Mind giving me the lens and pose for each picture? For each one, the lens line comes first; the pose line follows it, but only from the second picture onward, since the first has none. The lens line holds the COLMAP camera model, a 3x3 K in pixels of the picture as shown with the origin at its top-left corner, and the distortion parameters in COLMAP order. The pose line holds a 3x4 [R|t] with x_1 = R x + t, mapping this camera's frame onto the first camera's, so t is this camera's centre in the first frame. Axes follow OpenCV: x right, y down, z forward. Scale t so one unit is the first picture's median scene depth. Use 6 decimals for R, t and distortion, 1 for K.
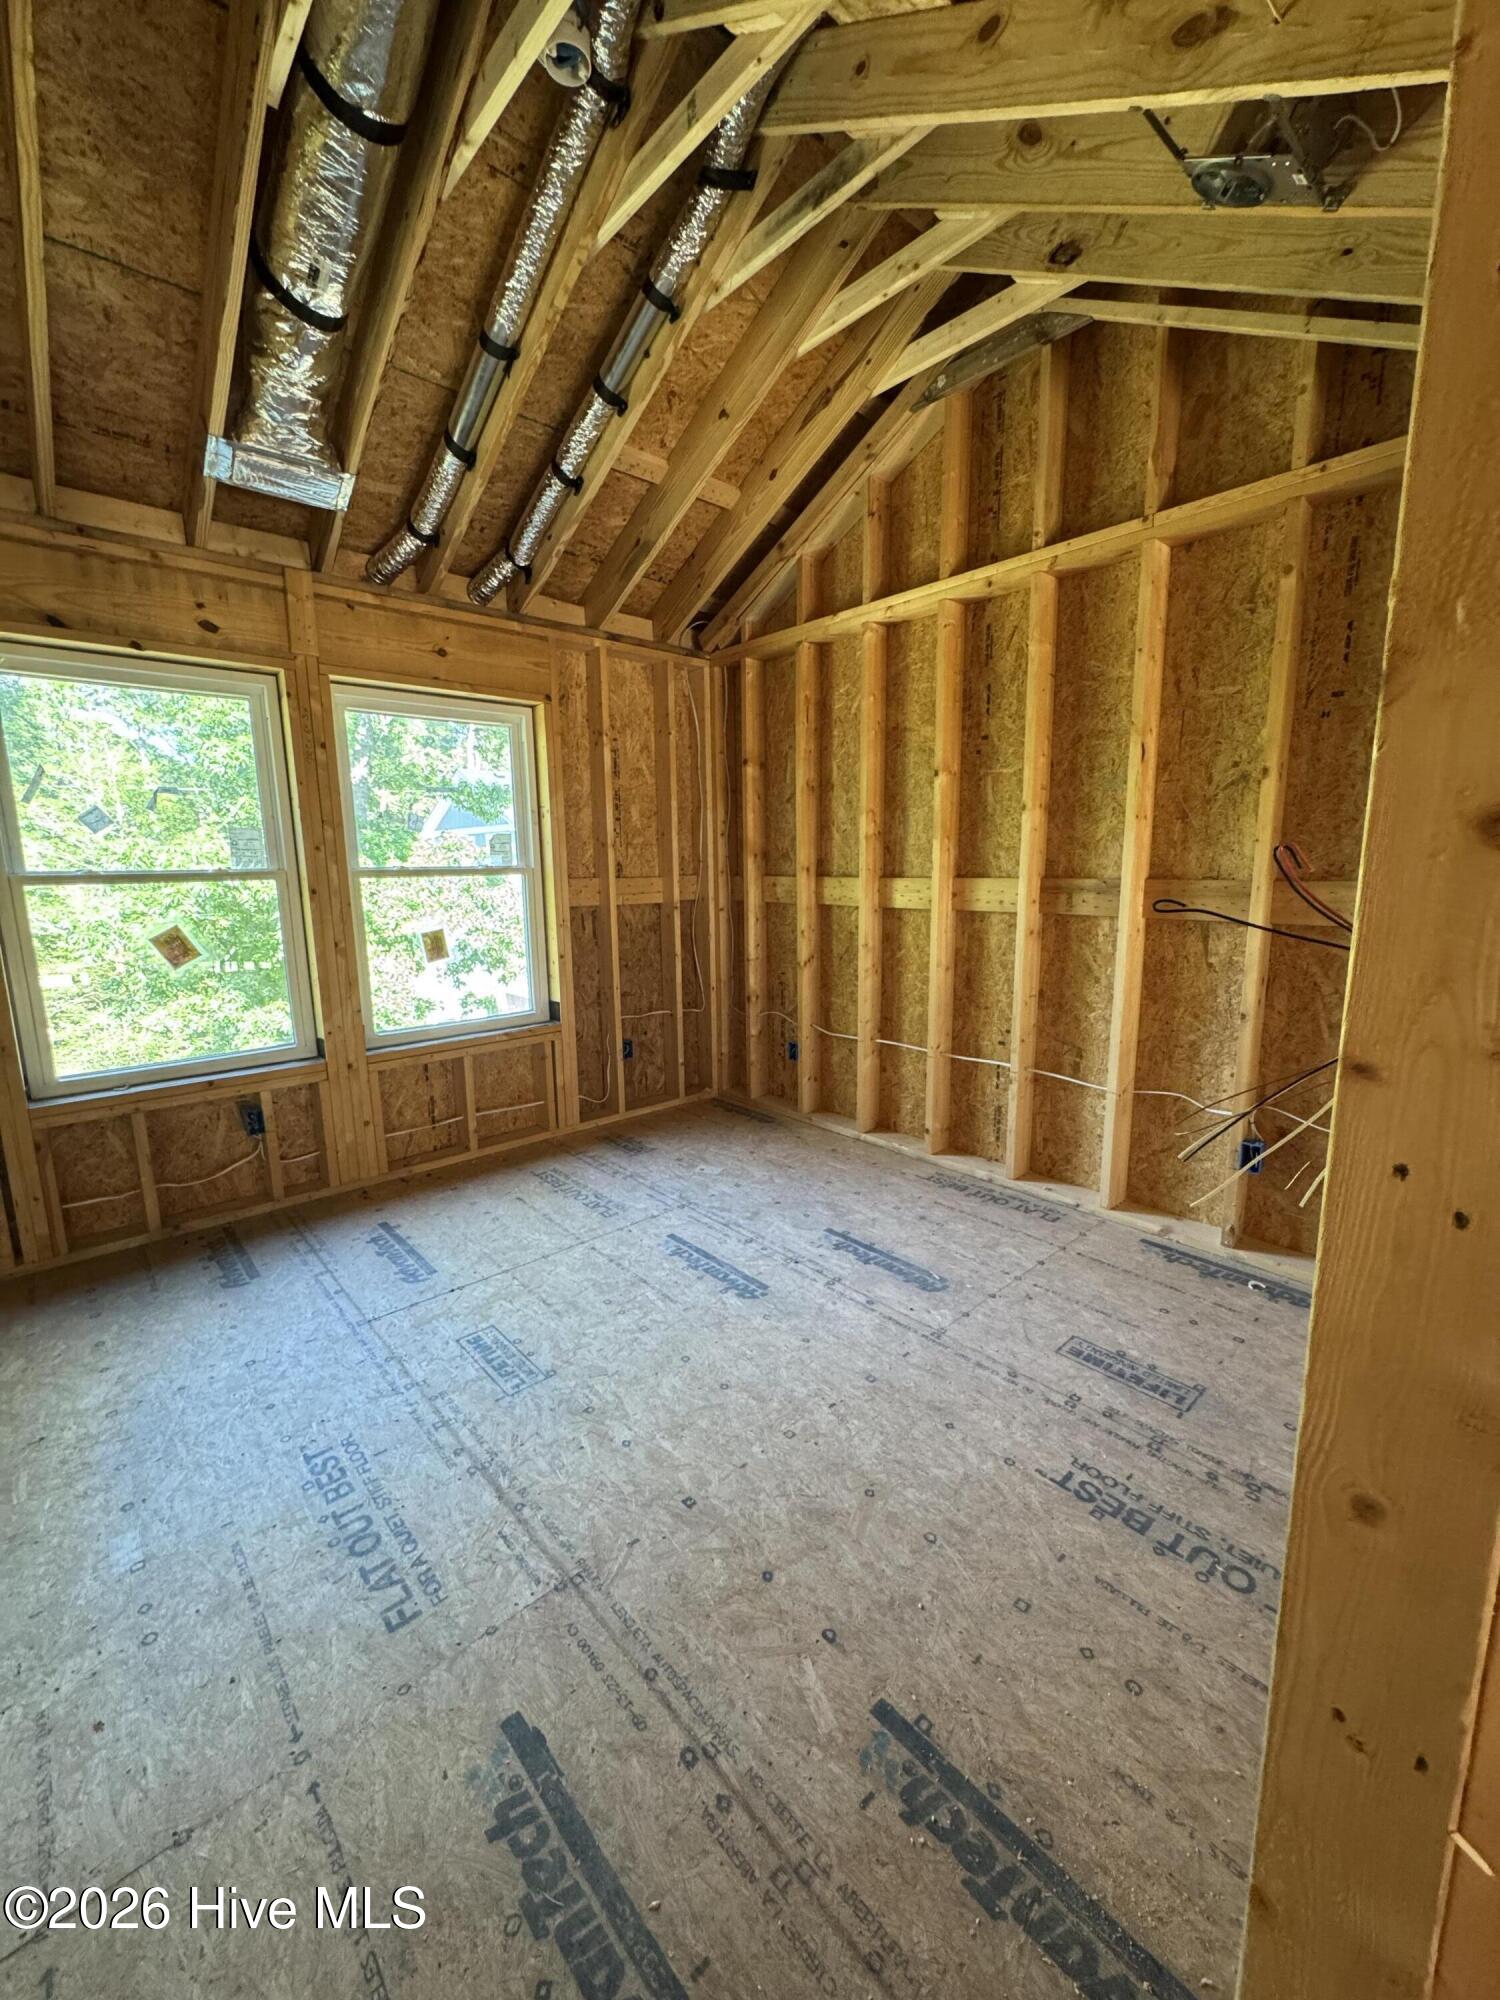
lens RADIAL K [[802.0, 0, 763.7], [0, 802.0, 995.3], [0, 0, 1]] dist [-0.001719, -0.000269]
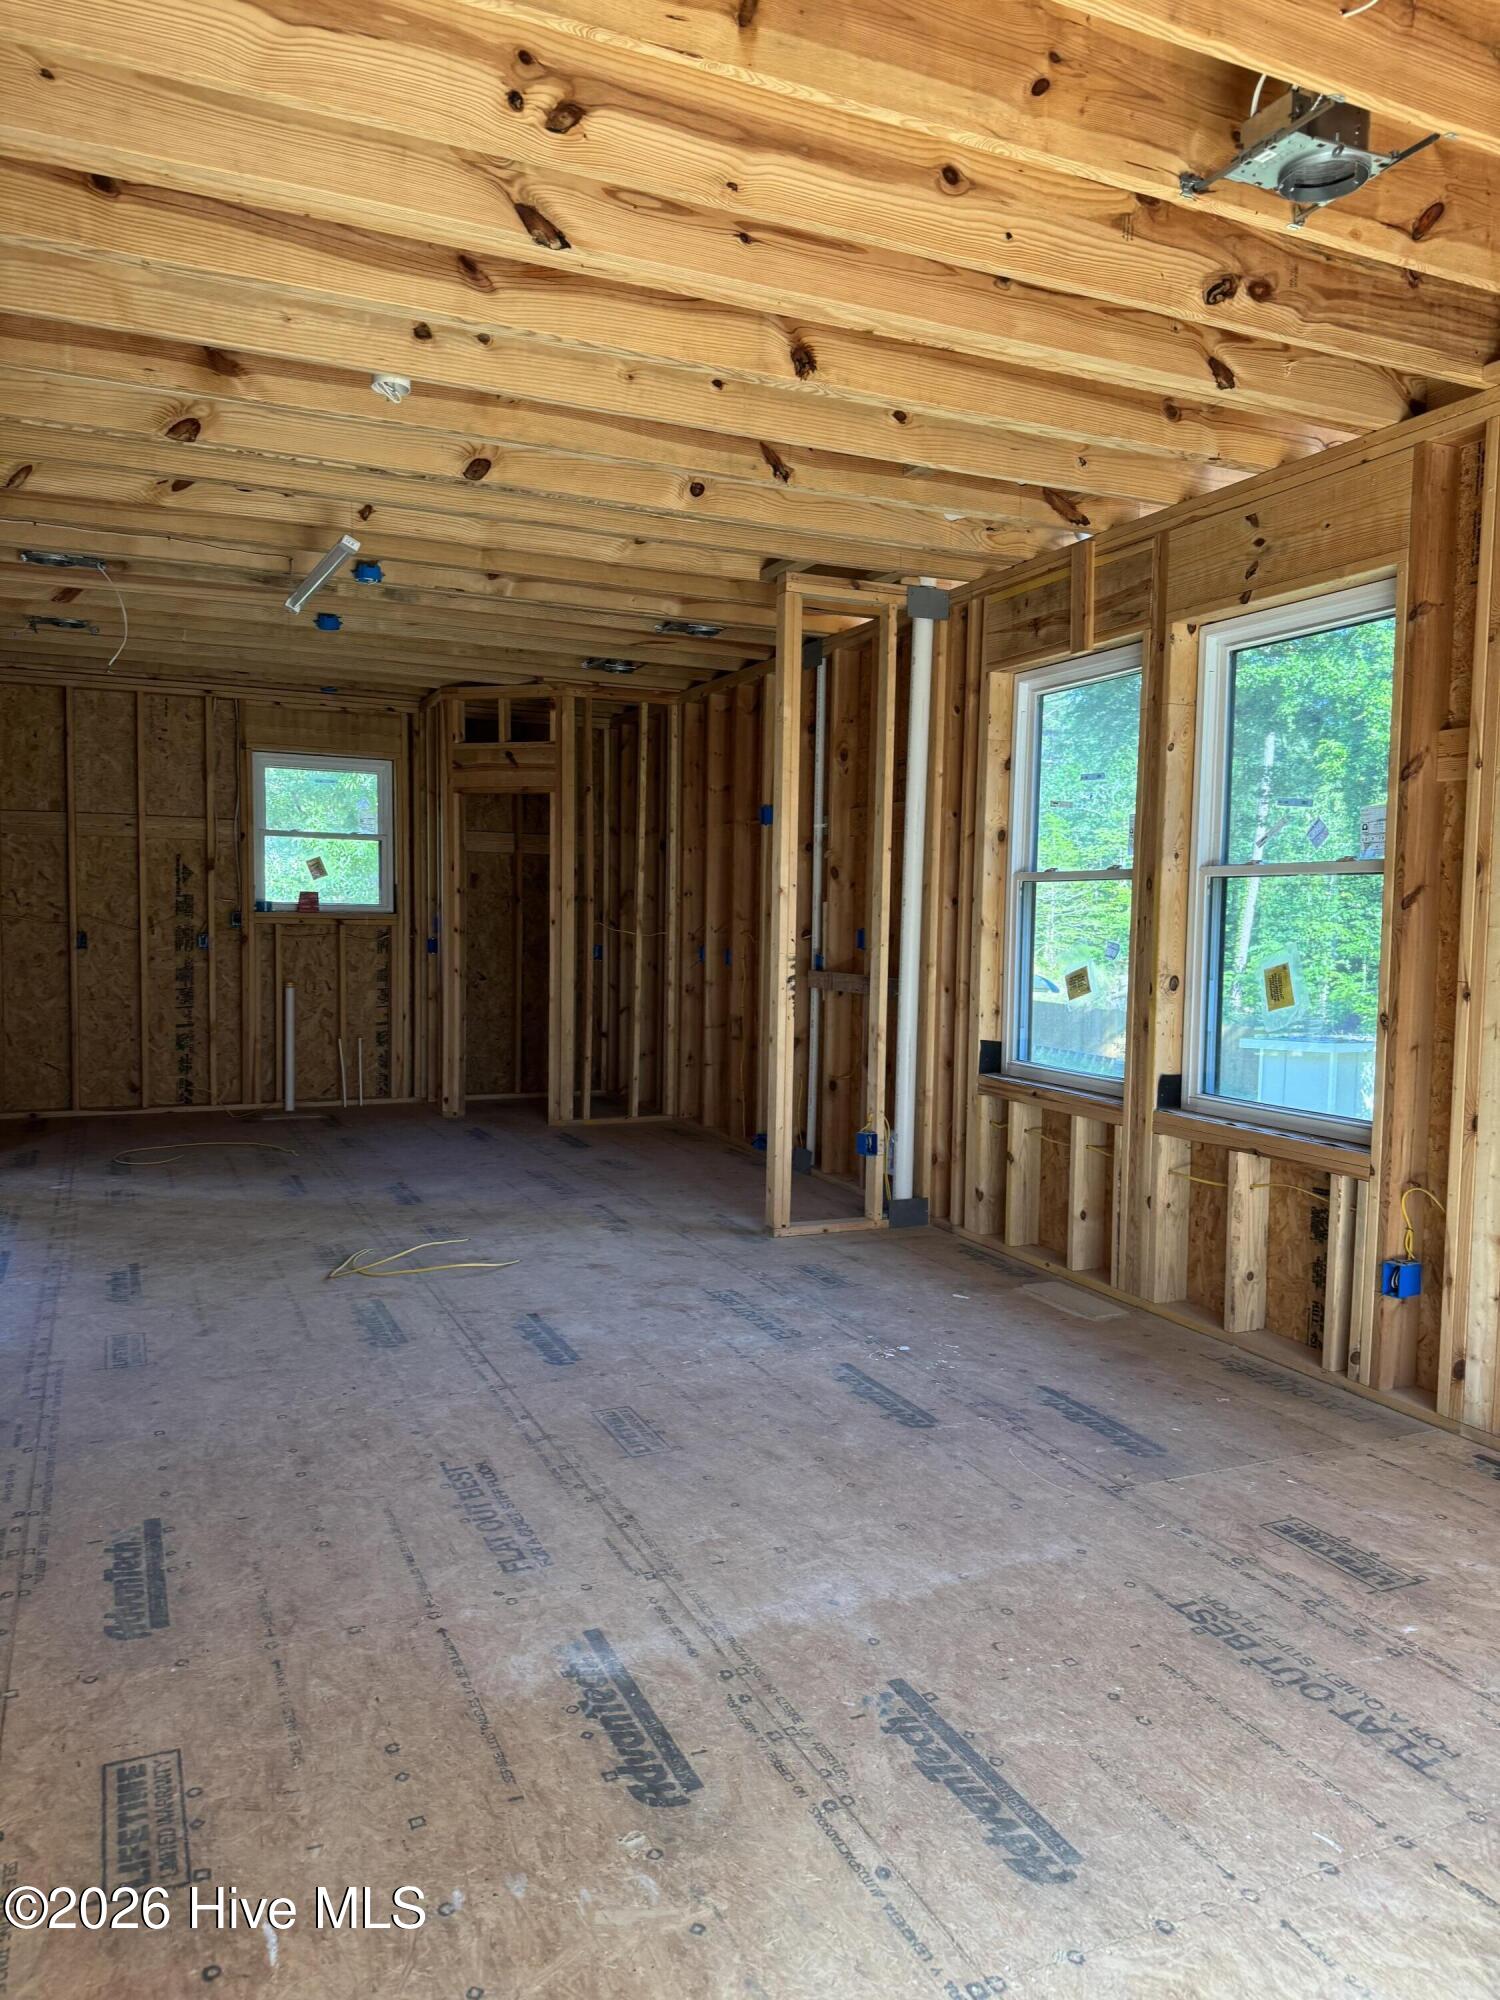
lens RADIAL K [[1417.6, 0, 747.0], [0, 1417.6, 999.6], [0, 0, 1]] dist [0.092376, -0.093990]
pose [[0.947141, 0.042368, -0.318008, 0.270835], [-0.075217, 0.992939, -0.091735, 0.077196], [0.311876, 0.110805, 0.943640, -0.518200]]
